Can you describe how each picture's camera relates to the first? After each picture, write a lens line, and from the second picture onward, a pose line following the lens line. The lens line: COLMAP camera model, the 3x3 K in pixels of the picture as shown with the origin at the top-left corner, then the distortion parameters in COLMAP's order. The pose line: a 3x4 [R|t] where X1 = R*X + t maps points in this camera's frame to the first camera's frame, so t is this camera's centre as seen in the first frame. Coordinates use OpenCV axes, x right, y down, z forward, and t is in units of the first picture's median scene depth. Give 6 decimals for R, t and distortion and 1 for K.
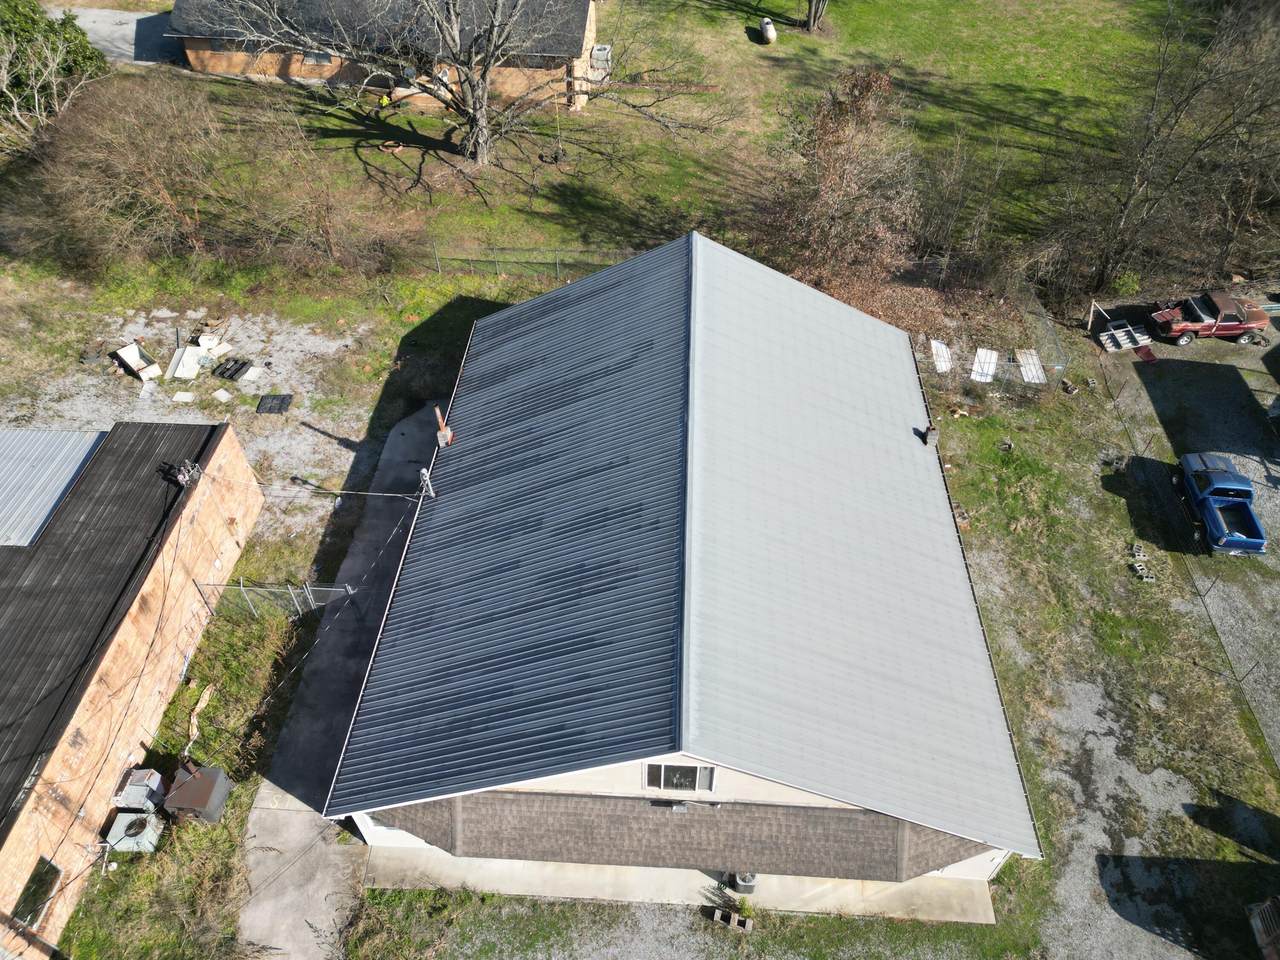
lens RADIAL K [[881.8, 0, 640.0], [0, 881.8, 480.0], [0, 0, 1]] dist [0.067764, -0.061130]
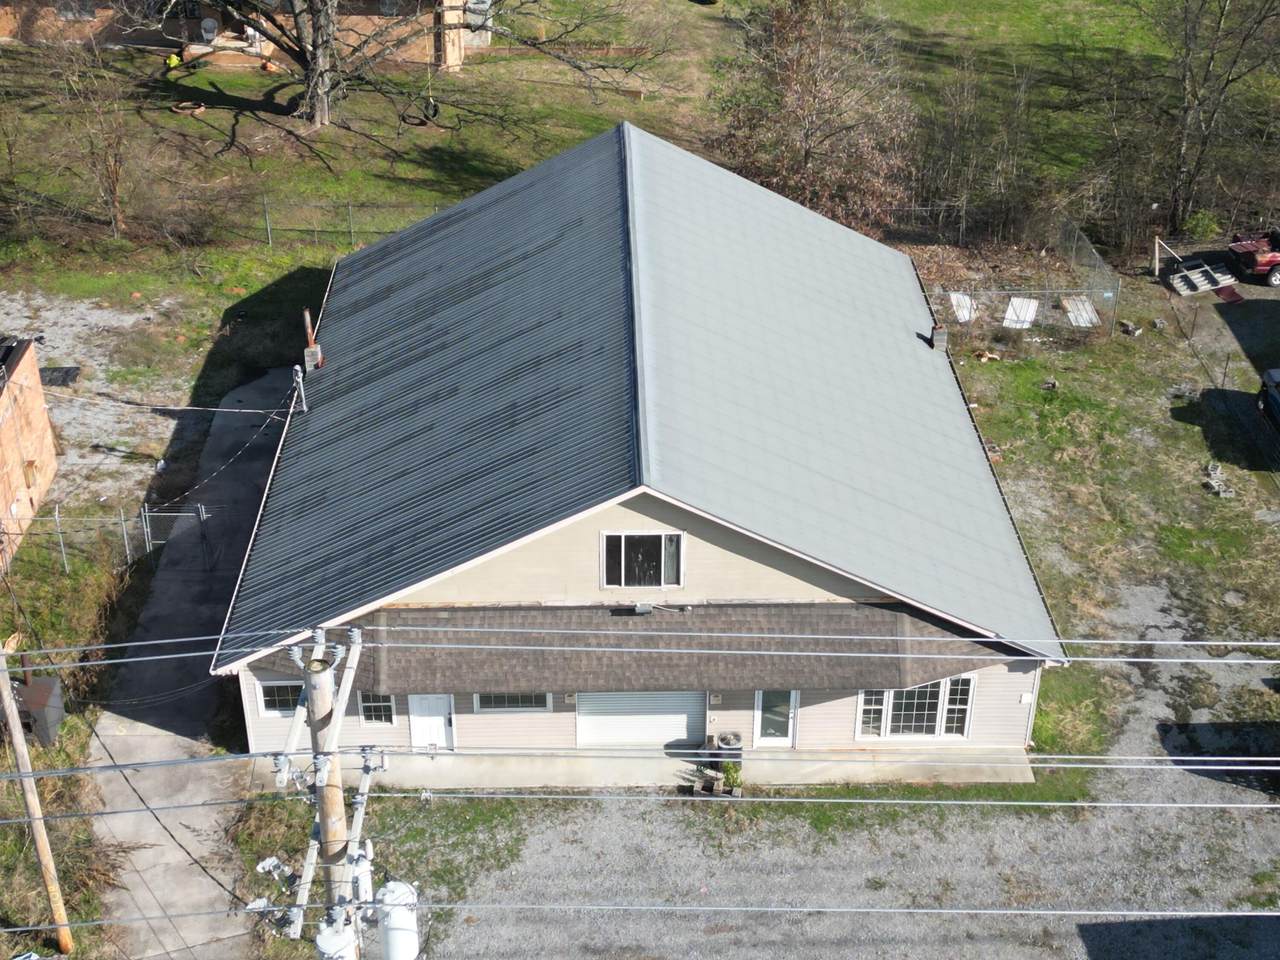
lens RADIAL K [[1747.2, 0, 640.0], [0, 1747.2, 480.0], [0, 0, 1]] dist [0.197425, -0.544346]
pose [[0.996907, -0.034404, 0.070656, -0.048820], [0.052253, 0.961729, -0.268973, 0.456864], [-0.058698, 0.271833, 0.960553, -0.431356]]
